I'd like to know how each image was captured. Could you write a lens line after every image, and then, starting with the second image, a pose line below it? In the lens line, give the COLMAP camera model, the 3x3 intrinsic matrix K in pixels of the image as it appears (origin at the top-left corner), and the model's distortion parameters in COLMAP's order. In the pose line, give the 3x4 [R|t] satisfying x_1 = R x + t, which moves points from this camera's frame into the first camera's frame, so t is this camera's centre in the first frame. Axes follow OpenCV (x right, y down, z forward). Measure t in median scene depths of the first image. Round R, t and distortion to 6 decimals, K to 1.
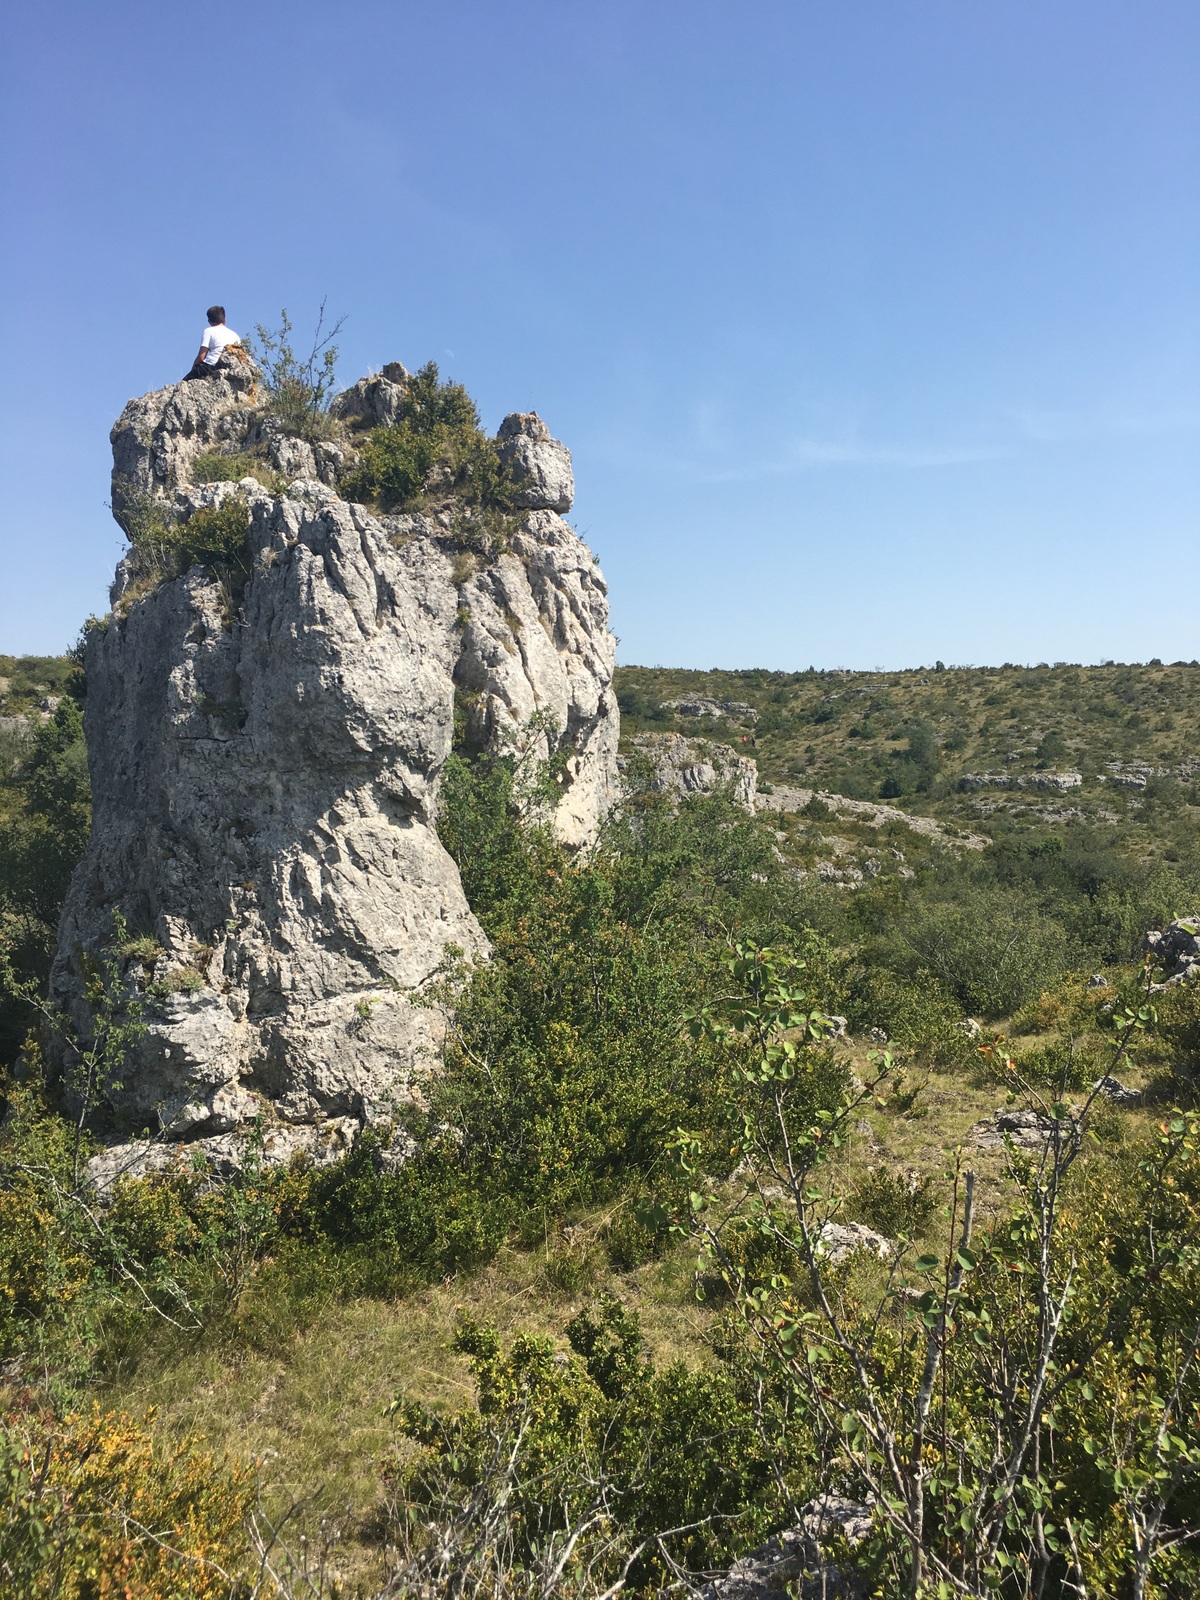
lens RADIAL K [[1338.4, 0, 564.7], [0, 1338.4, 800.6], [0, 0, 1]] dist [0.061477, -0.002054]
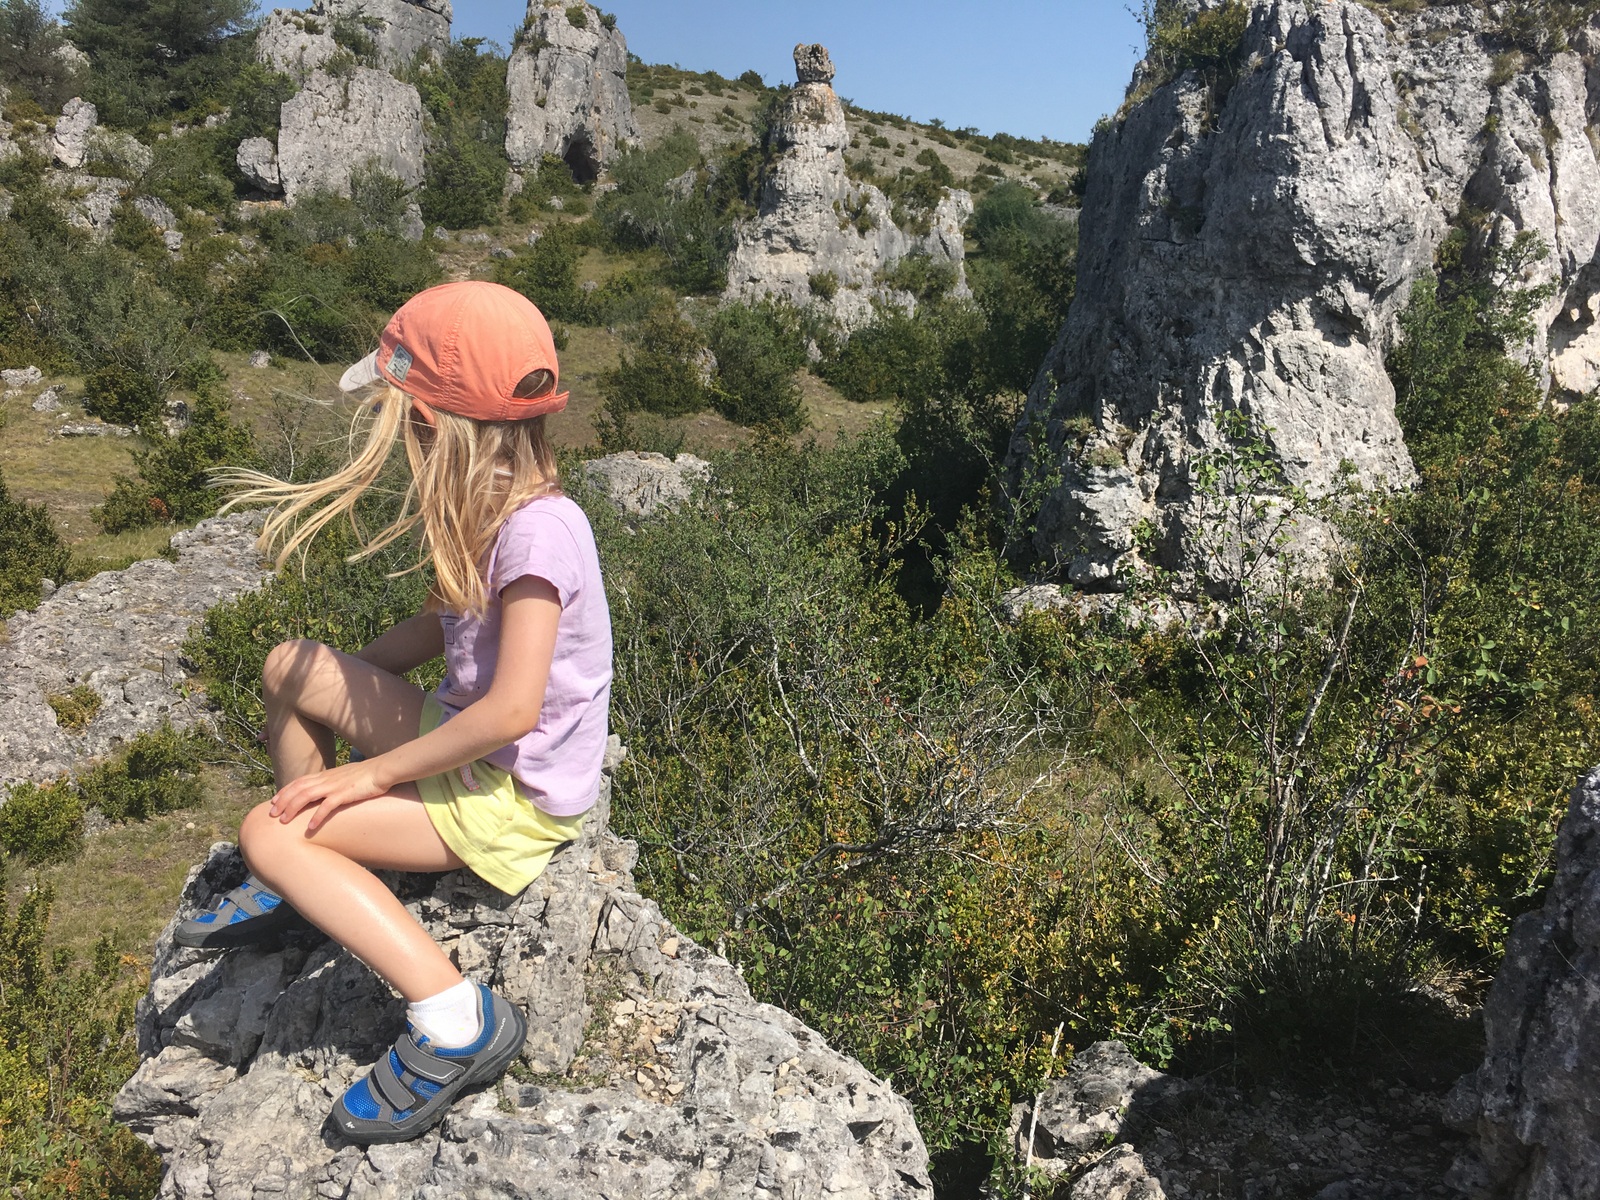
lens RADIAL K [[1323.2, 0, 776.1], [0, 1323.2, 605.1], [0, 0, 1]] dist [0.065969, -0.080123]
pose [[0.819302, 0.222810, -0.528299, 0.082590], [-0.101287, 0.963158, 0.249132, 0.000462], [0.564345, -0.150604, 0.811685, -0.072953]]
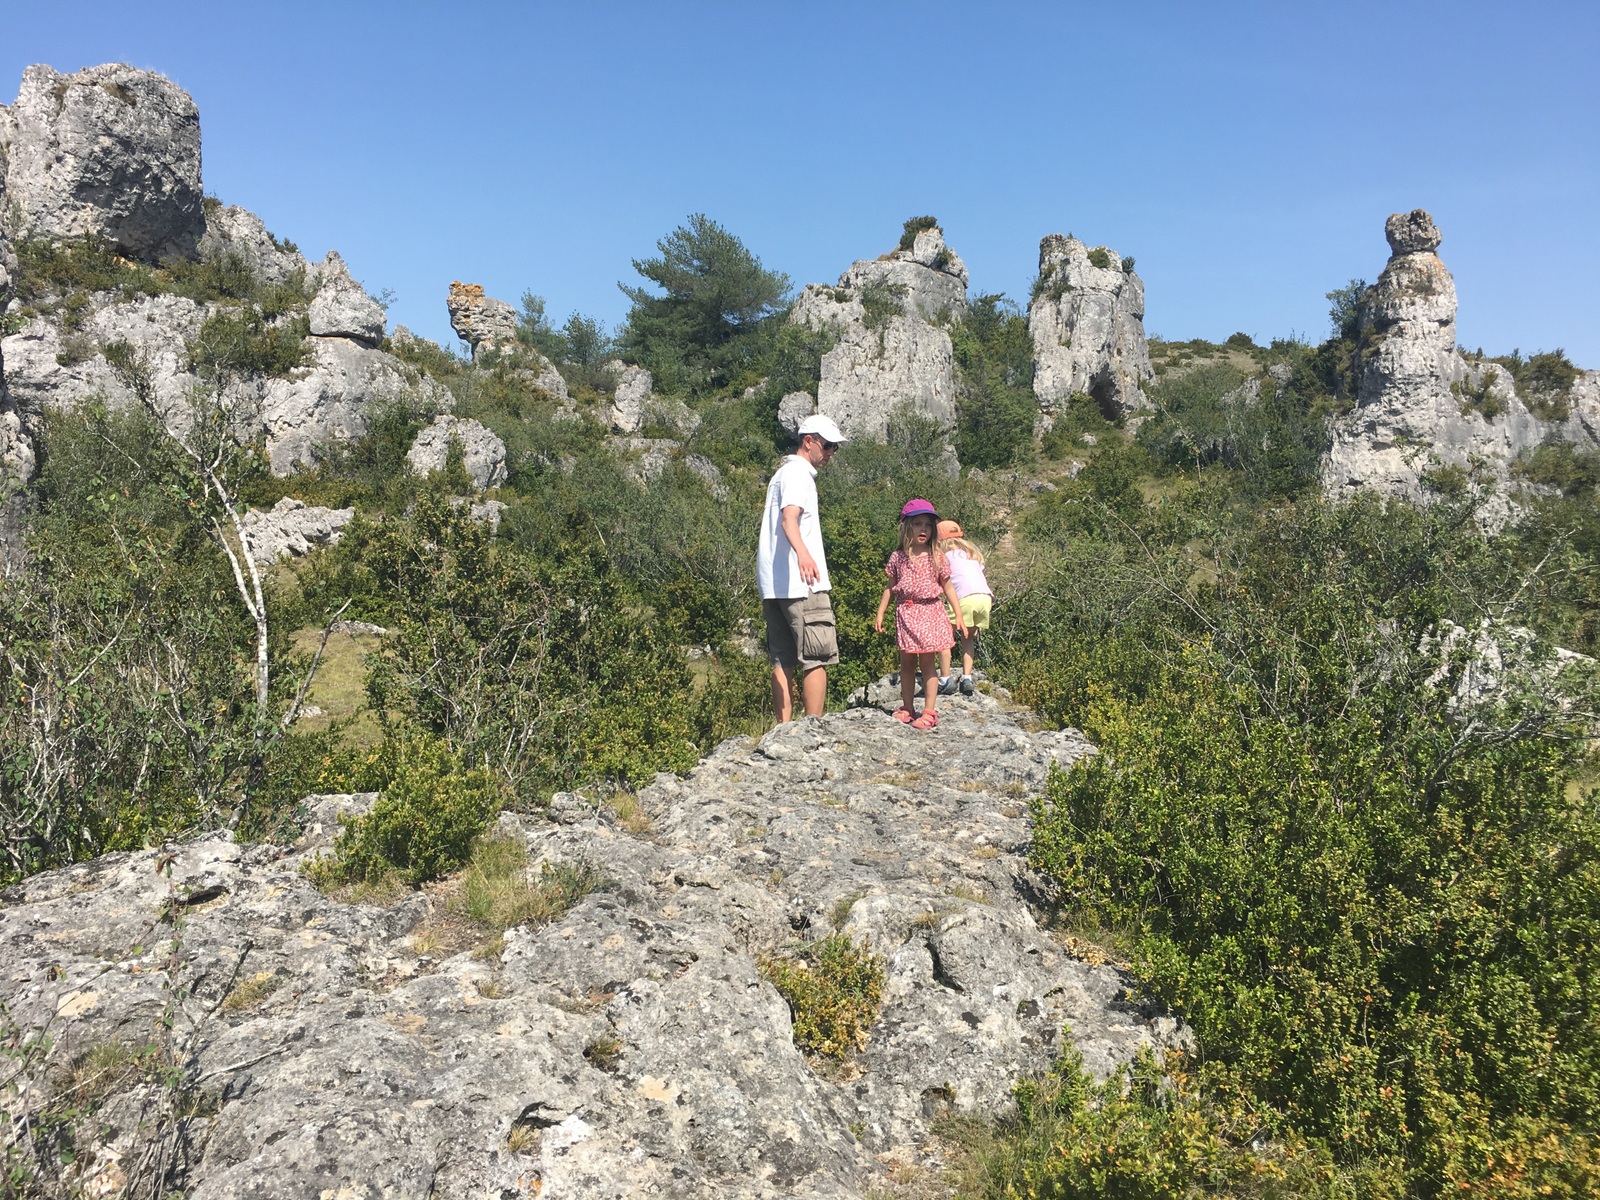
lens RADIAL K [[1329.2, 0, 809.0], [0, 1329.2, 603.6], [0, 0, 1]] dist [0.081717, -0.102489]
pose [[0.606517, 0.055904, -0.793103, -0.524088], [-0.018927, 0.998258, 0.055890, 0.228953], [0.794845, -0.018888, 0.606518, 0.186224]]
